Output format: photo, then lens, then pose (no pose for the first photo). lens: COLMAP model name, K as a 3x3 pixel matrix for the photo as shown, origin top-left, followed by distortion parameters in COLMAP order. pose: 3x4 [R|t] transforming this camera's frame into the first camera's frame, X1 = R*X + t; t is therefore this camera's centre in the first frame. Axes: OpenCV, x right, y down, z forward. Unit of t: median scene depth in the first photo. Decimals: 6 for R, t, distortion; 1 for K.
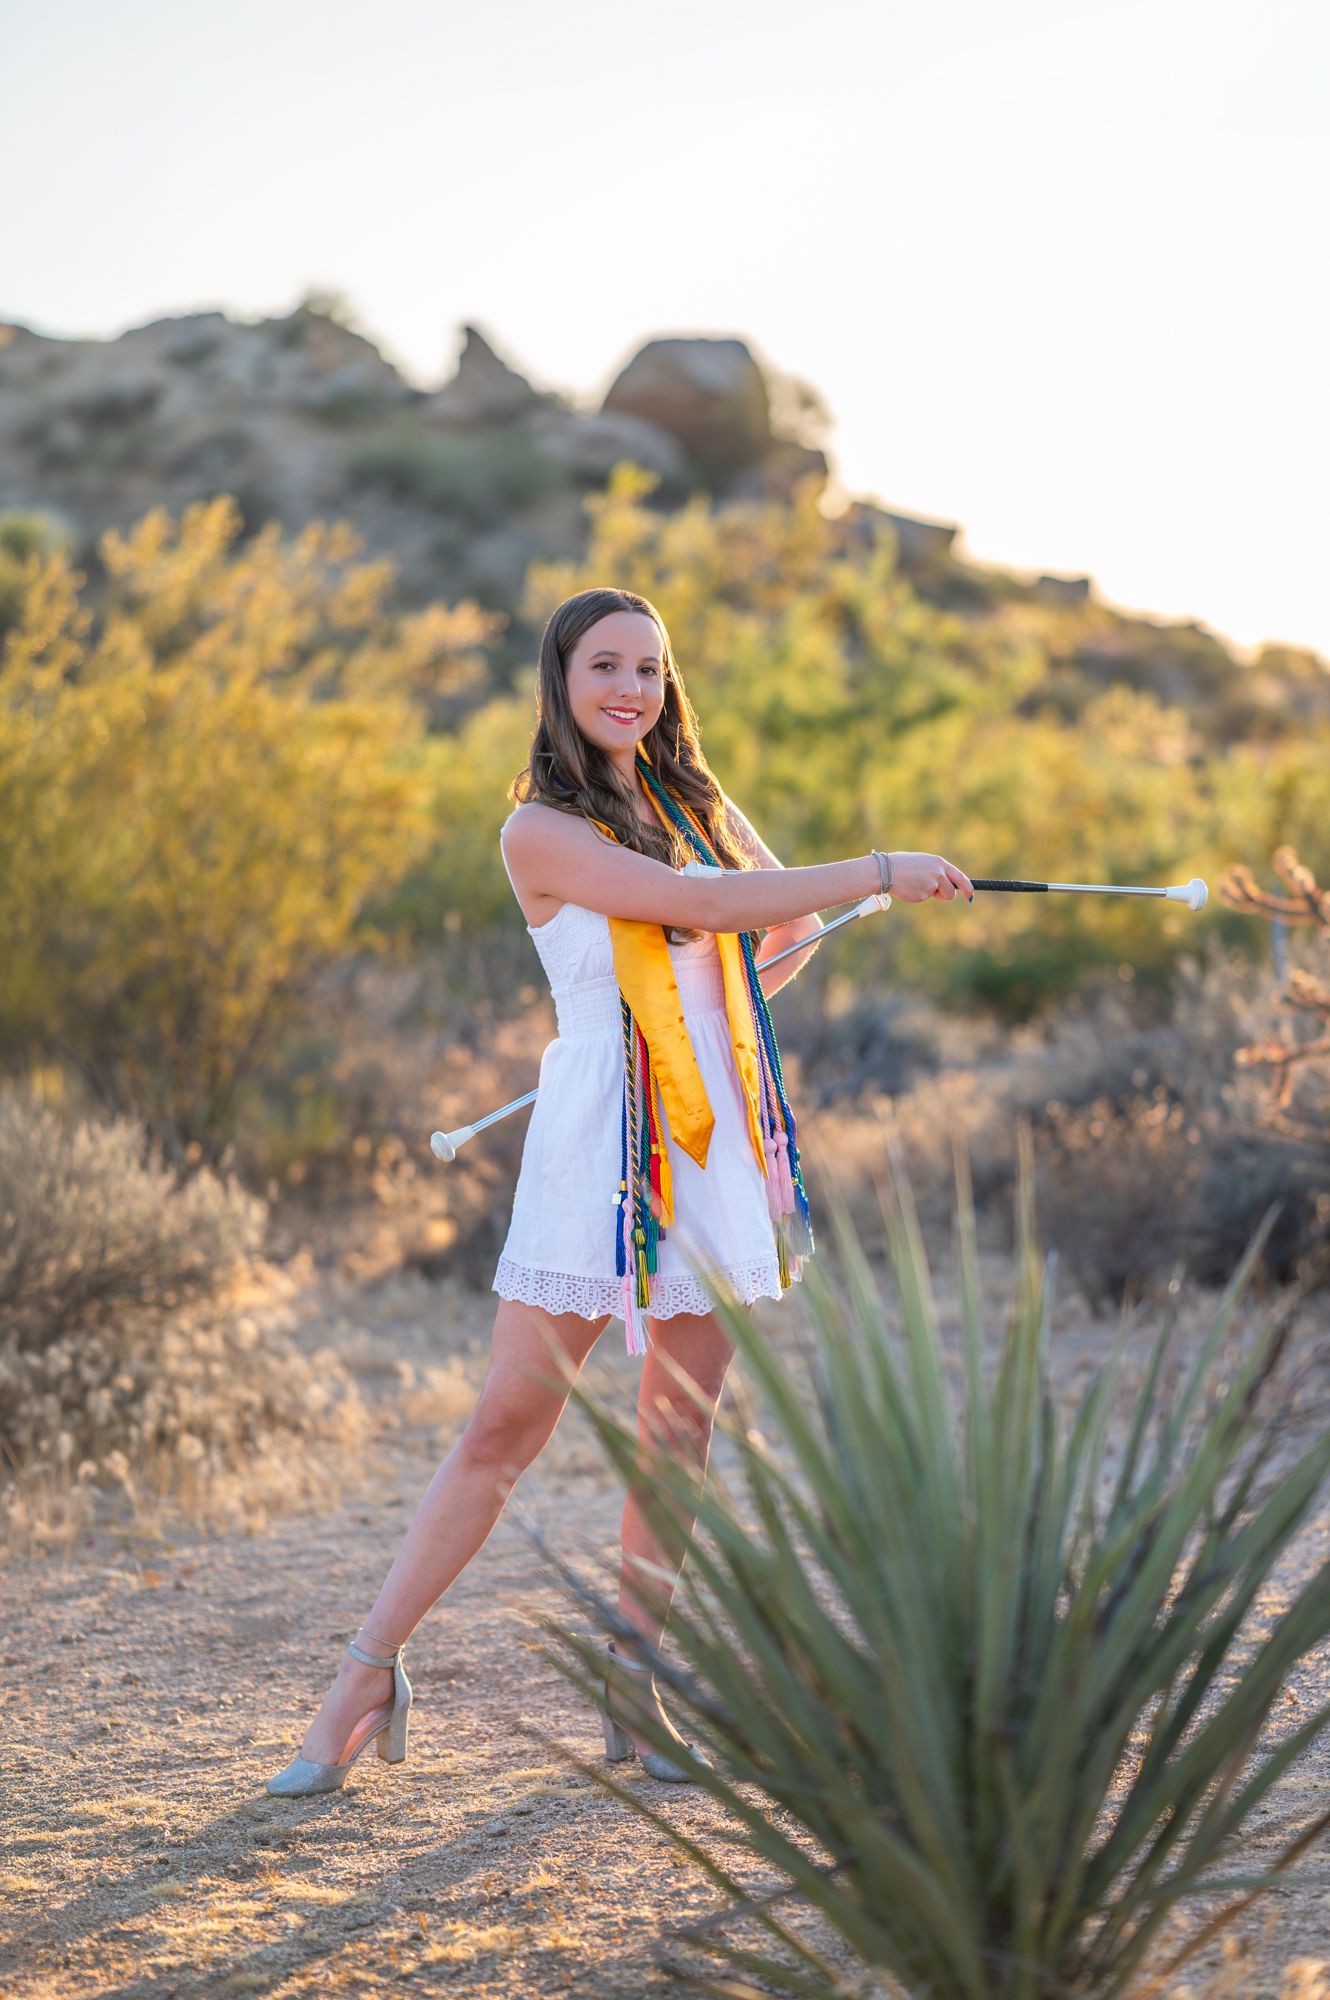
lens RADIAL K [[5025.1, 0, 665.0], [0, 5025.1, 1000.0], [0, 0, 1]] dist [-0.192648, -0.768518]
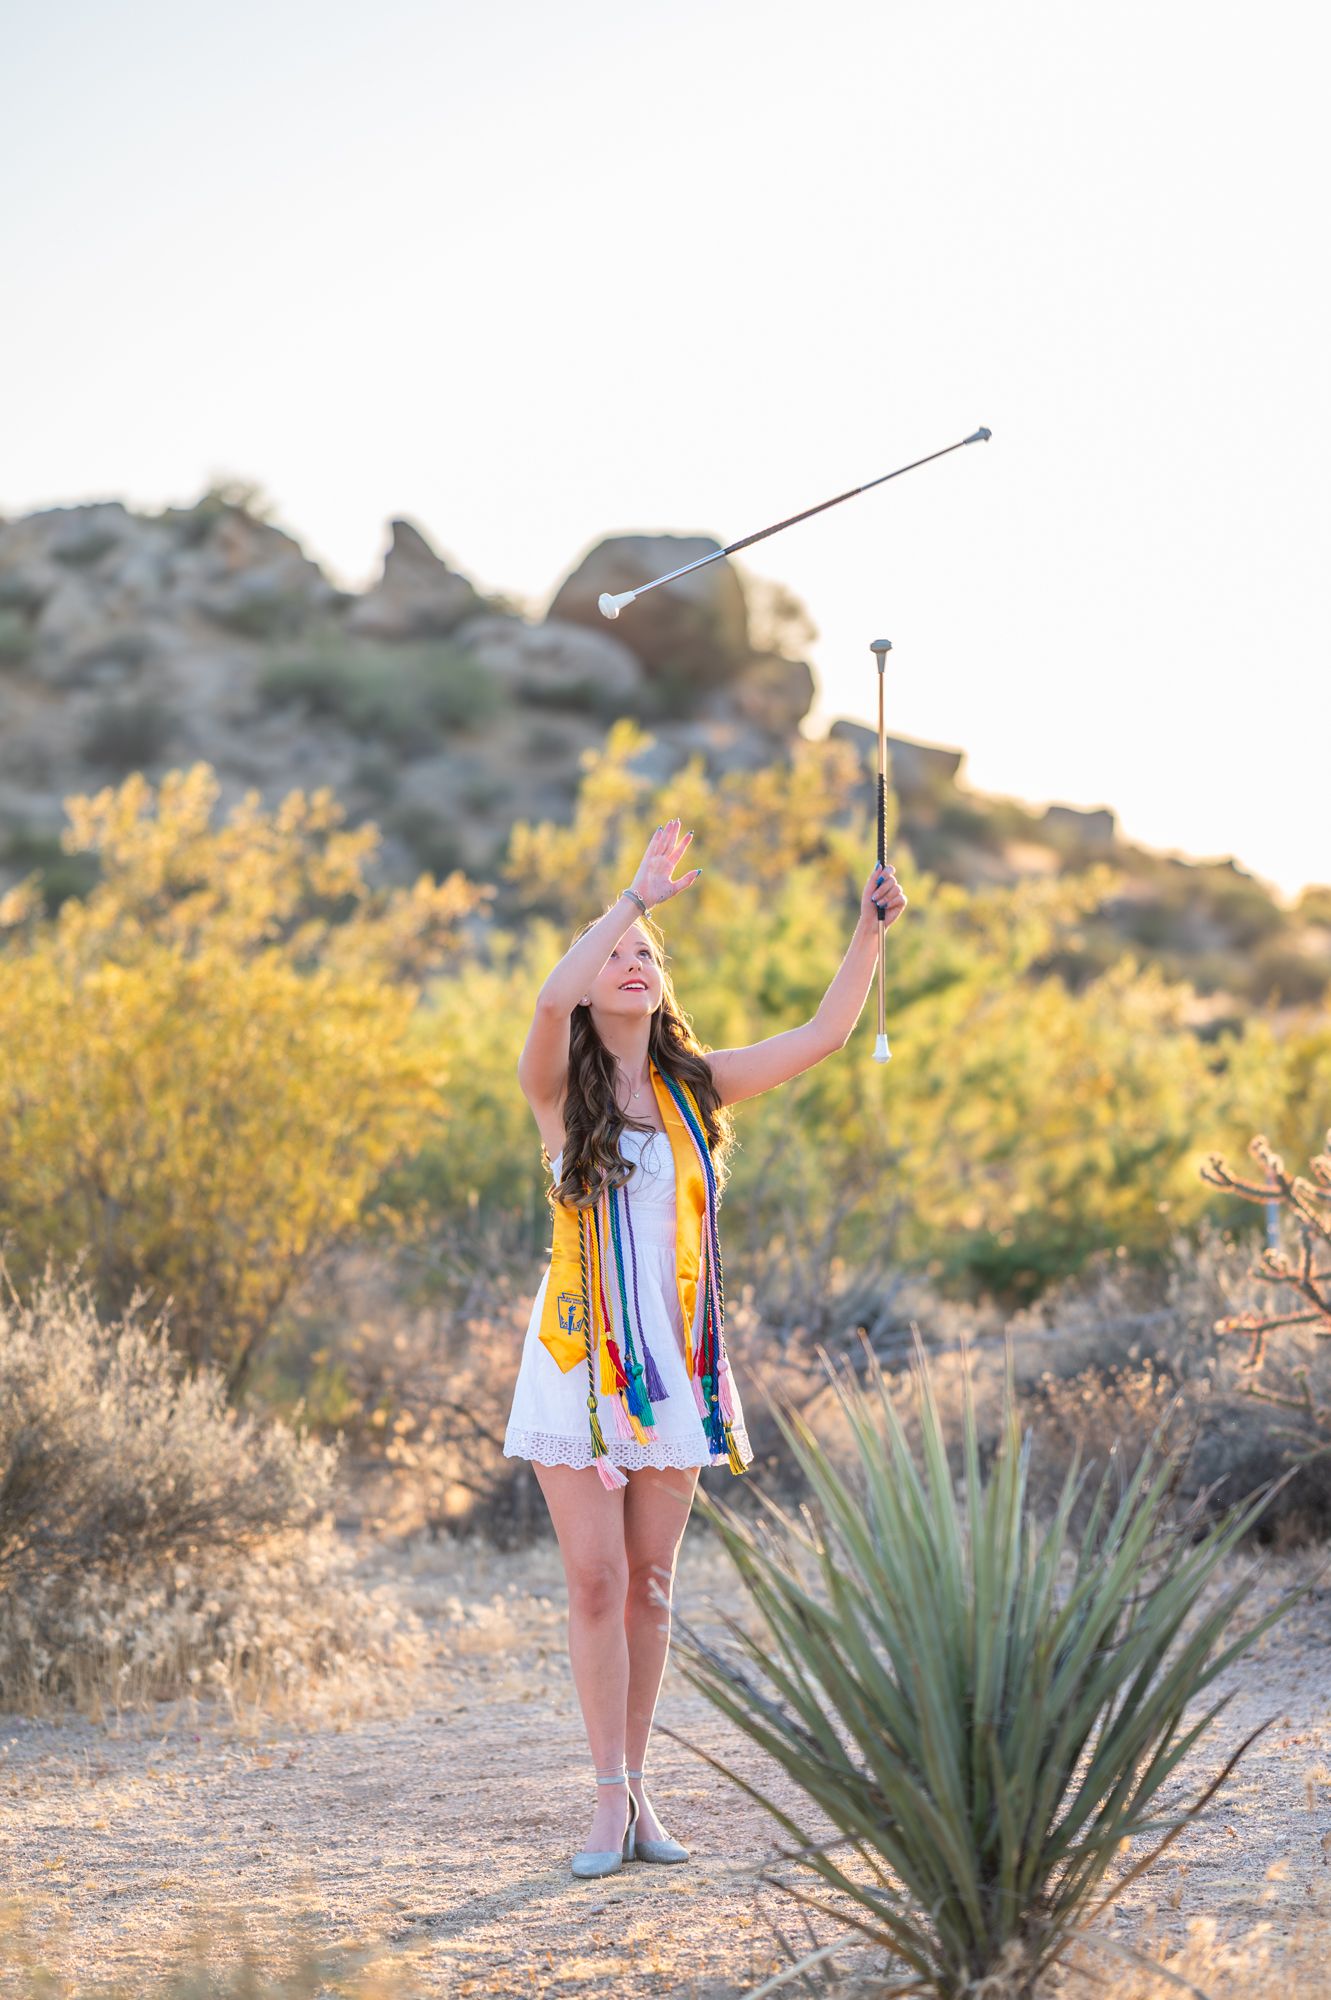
lens RADIAL K [[6949.7, 0, 665.5], [0, 6949.7, 1000.0], [0, 0, 1]] dist [-0.146936, -1.088078]
pose [[0.999832, 0.007329, 0.016790, -0.030108], [-0.006550, 0.998921, -0.045968, 0.010262], [-0.017108, 0.045850, 0.998802, -0.488058]]
